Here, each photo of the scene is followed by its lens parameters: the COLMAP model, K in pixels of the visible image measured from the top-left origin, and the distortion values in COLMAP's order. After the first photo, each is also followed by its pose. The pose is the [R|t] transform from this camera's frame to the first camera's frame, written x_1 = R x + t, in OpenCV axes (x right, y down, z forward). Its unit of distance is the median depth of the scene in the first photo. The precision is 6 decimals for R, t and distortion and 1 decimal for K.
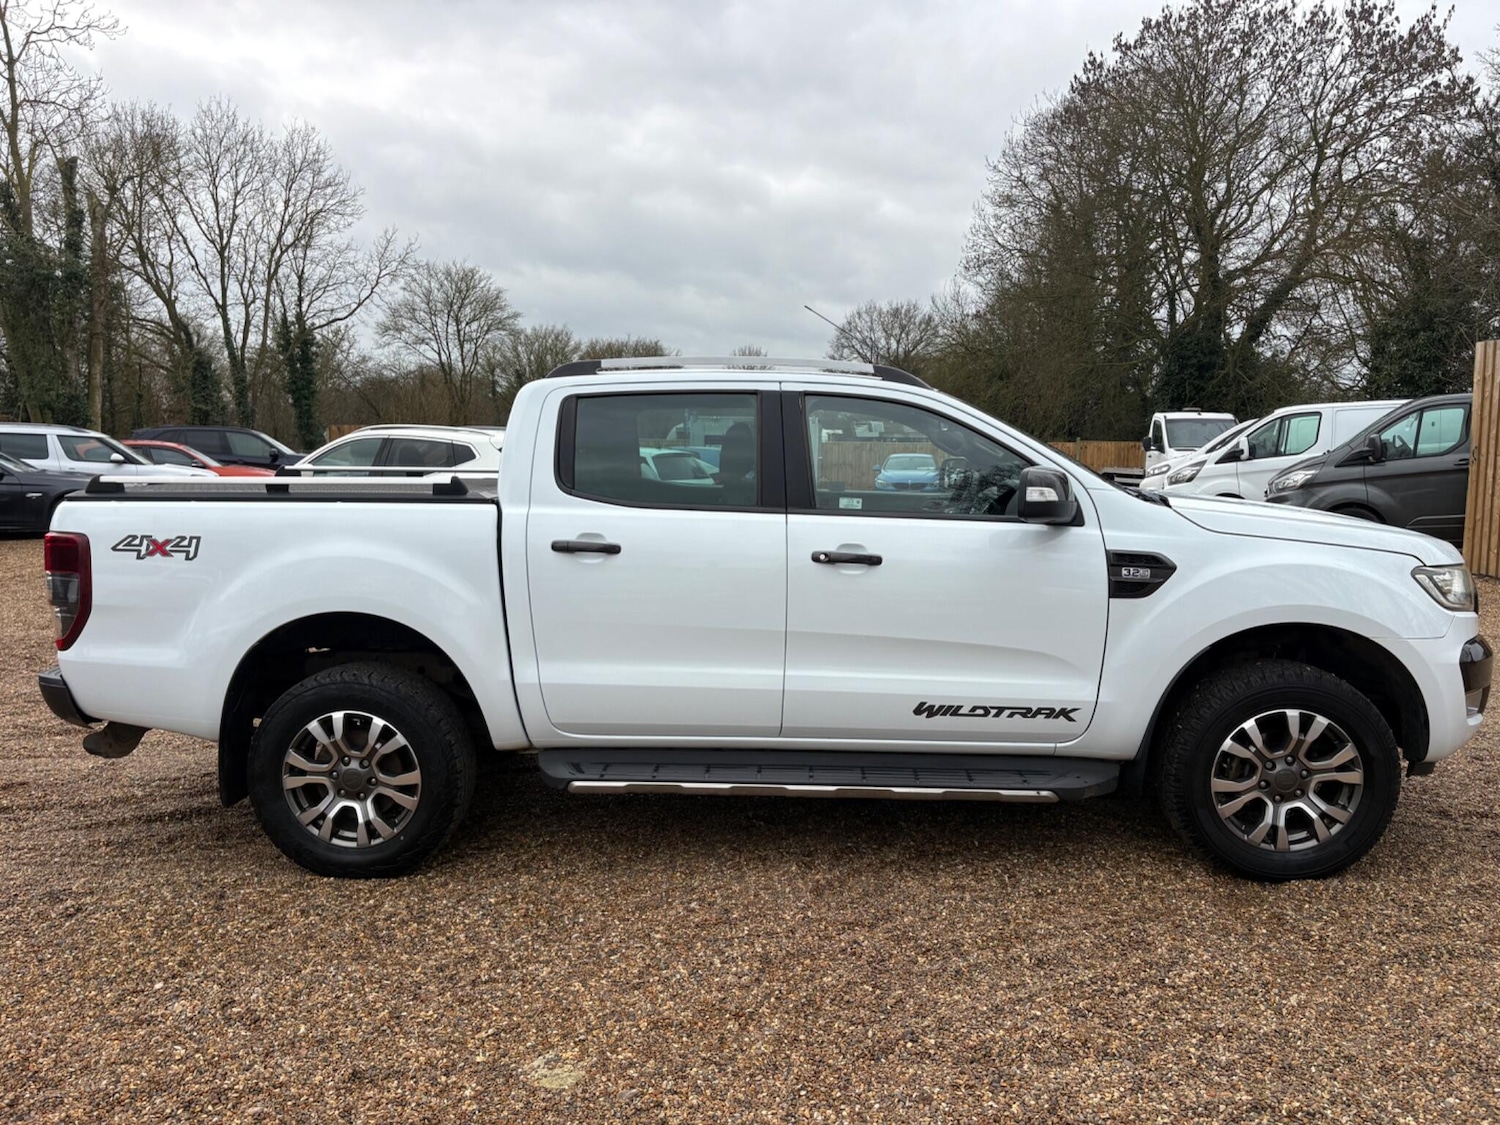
lens RADIAL K [[1143.8, 0, 747.2], [0, 1143.8, 556.8], [0, 0, 1]] dist [0.072647, -0.079704]
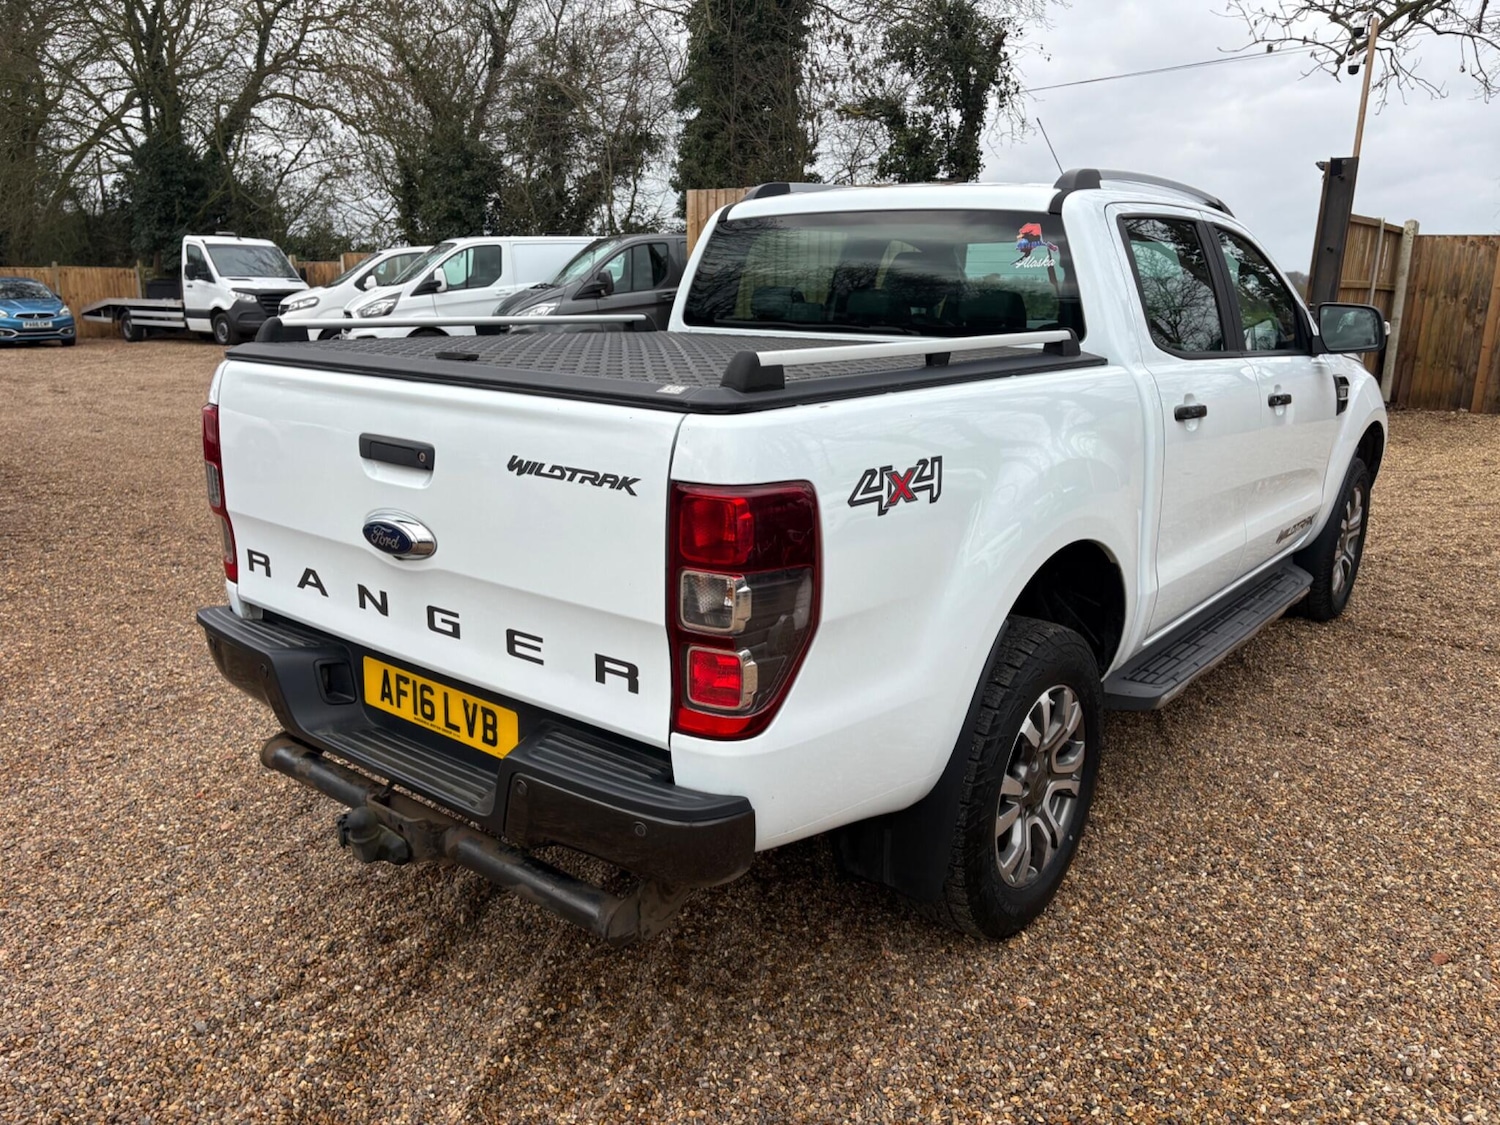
lens RADIAL K [[1143.8, 0, 747.2], [0, 1143.8, 556.8], [0, 0, 1]] dist [0.072647, -0.079704]
pose [[0.583855, -0.187135, 0.789996, -0.933253], [0.071872, 0.981165, 0.179302, -0.072375], [-0.808670, -0.047908, 0.586308, 0.729618]]
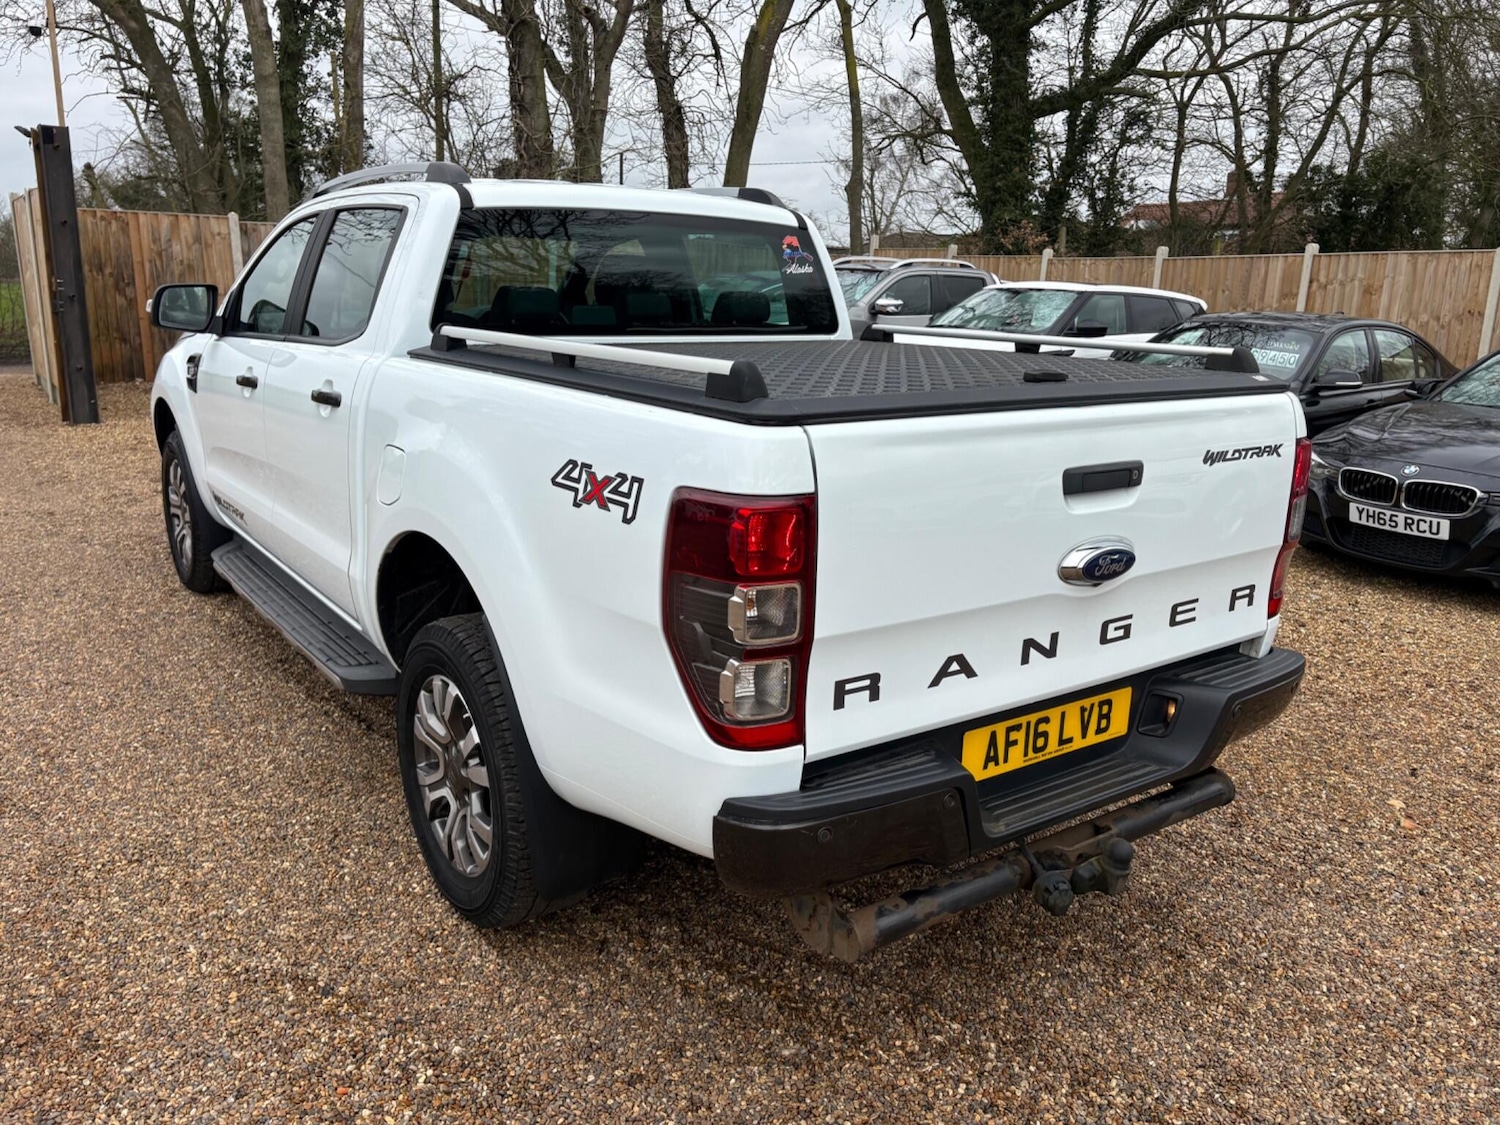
lens RADIAL K [[1129.0, 0, 750.0], [0, 1129.0, 562.5], [0, 0, 1]] dist [0.071837, -0.071768]
pose [[-0.625706, -0.208783, 0.751600, -0.895081], [0.054515, 0.949457, 0.309128, -0.170083], [-0.778152, 0.234397, -0.582699, 1.623682]]
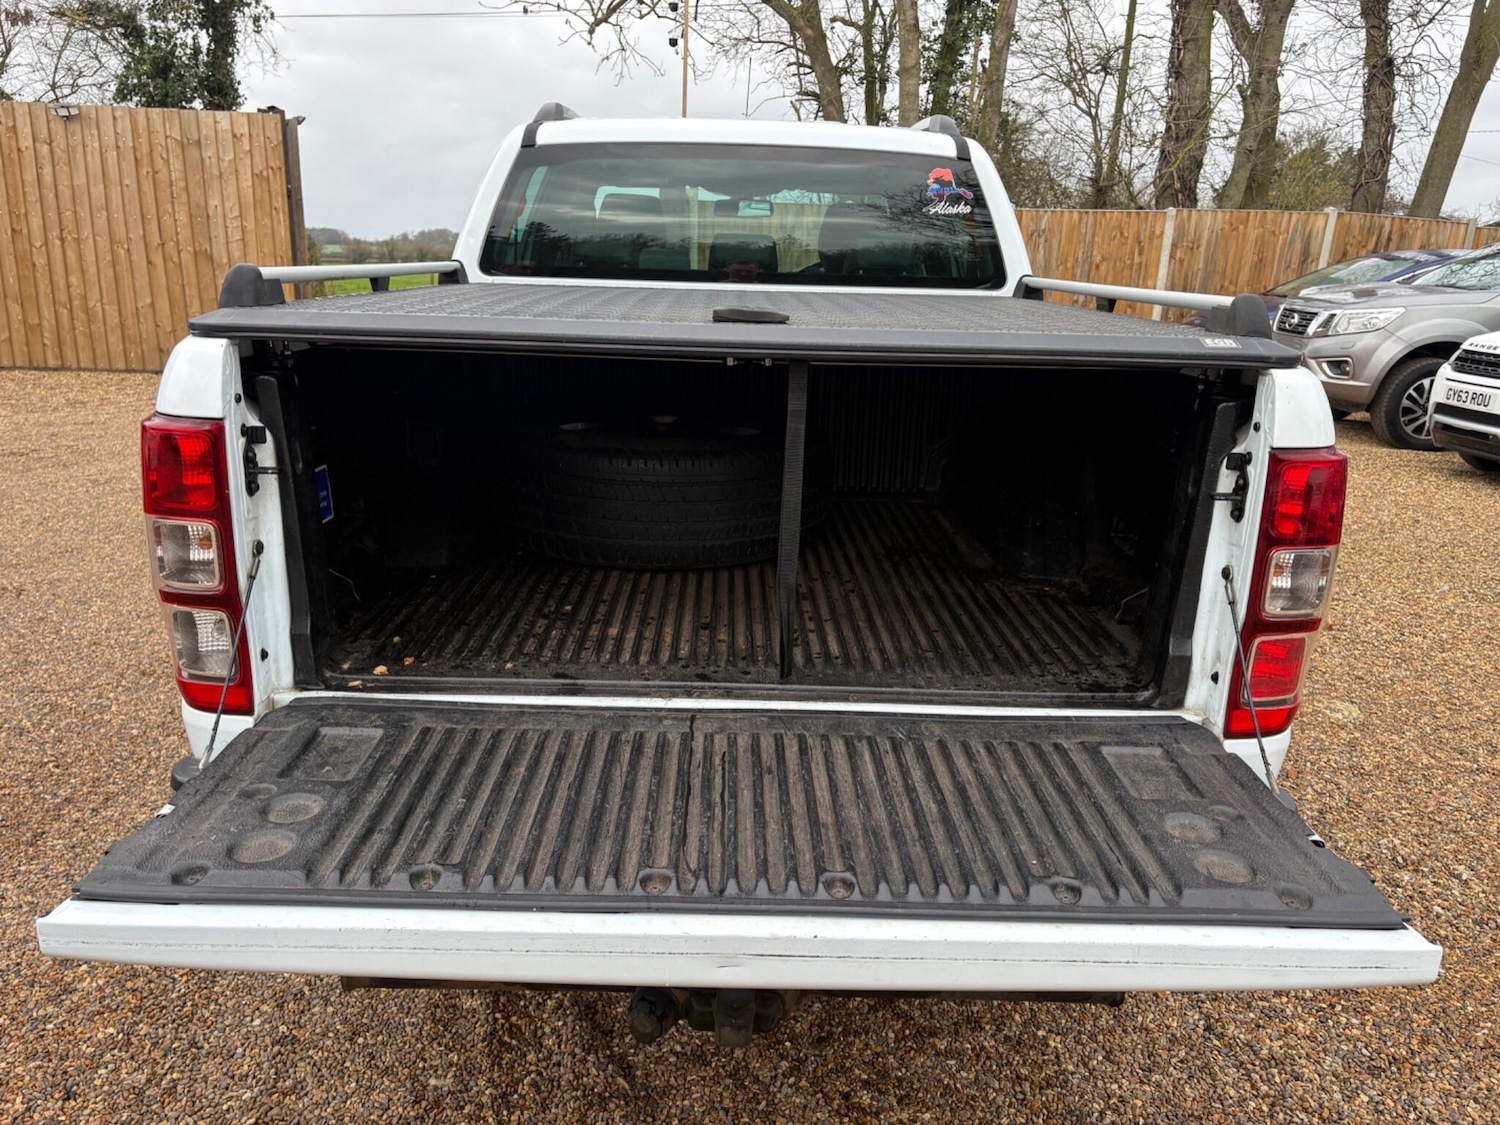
lens RADIAL K [[1143.1, 0, 742.0], [0, 1143.1, 560.1], [0, 0, 1]] dist [0.077165, -0.088067]
pose [[-0.056231, -0.265824, 0.962380, -0.970867], [0.074752, 0.960079, 0.269556, -0.105121], [-0.995615, 0.087097, -0.034115, 1.204391]]
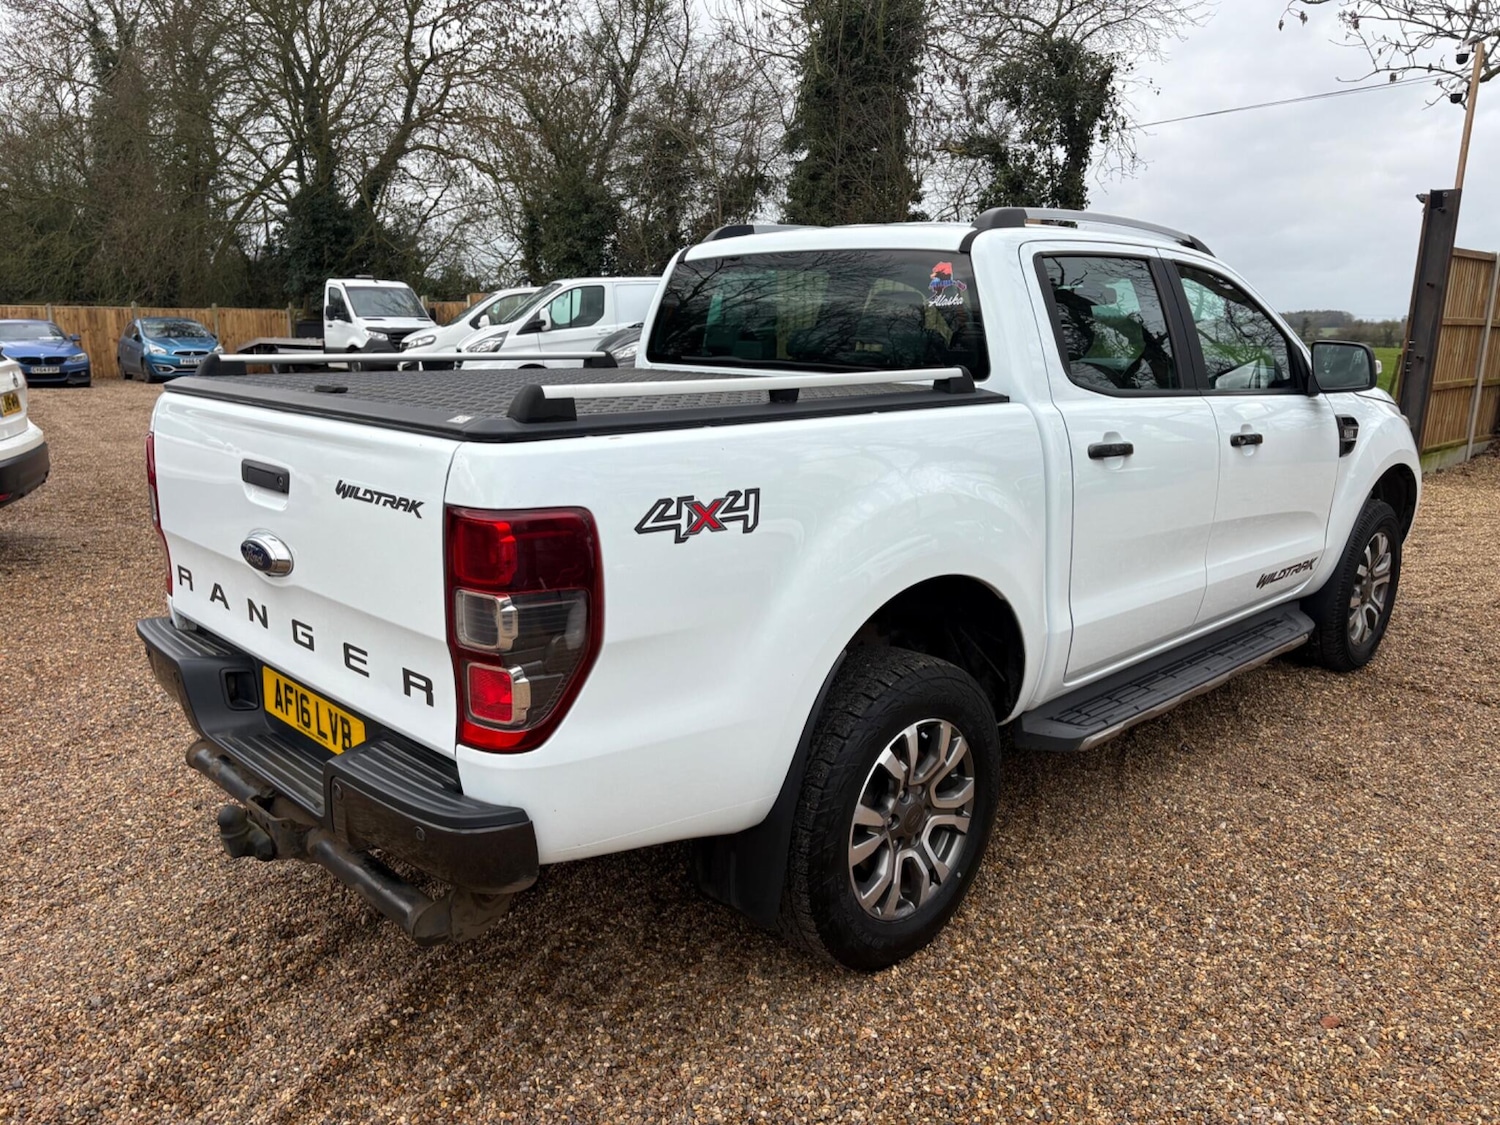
lens RADIAL K [[1143.1, 0, 742.0], [0, 1143.1, 560.1], [0, 0, 1]] dist [0.077165, -0.088067]
pose [[0.677662, -0.150083, 0.719895, -0.858132], [0.066933, 0.987477, 0.142862, -0.061233], [-0.732321, -0.048628, 0.679221, 0.604316]]
